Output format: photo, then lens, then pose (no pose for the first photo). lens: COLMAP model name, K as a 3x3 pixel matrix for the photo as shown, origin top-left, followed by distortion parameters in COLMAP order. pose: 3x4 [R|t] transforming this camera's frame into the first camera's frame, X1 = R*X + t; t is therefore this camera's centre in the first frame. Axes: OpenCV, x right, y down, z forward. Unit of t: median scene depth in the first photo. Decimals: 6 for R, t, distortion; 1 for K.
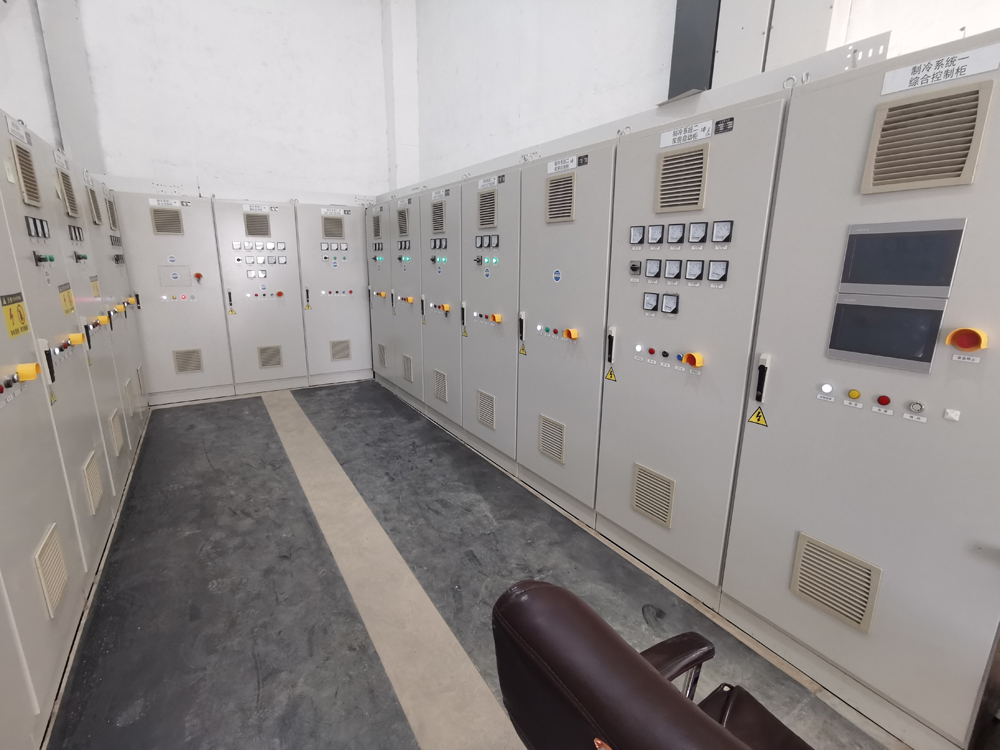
lens RADIAL K [[487.6, 0, 500.0], [0, 487.6, 375.0], [0, 0, 1]] dist [-0.062958, 0.065723]
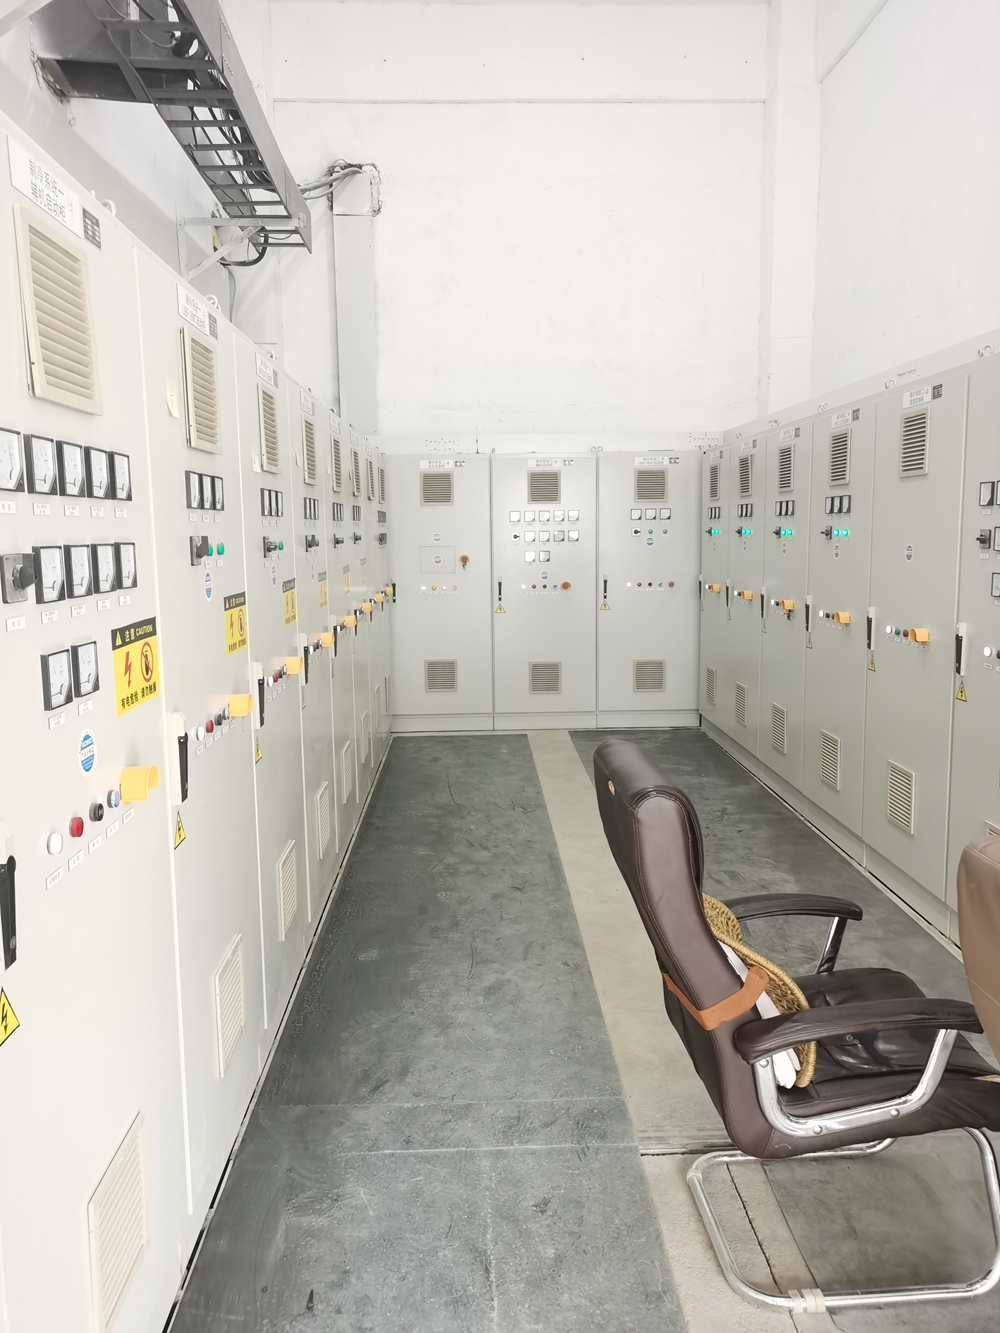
lens RADIAL K [[1069.6, 0, 500.0], [0, 1069.6, 666.5], [0, 0, 1]] dist [-0.005312, -0.001875]
pose [[0.866620, 0.041645, -0.497227, 0.292483], [-0.095359, 0.991966, -0.083121, 0.106931], [0.489771, 0.119450, 0.863630, -0.446615]]
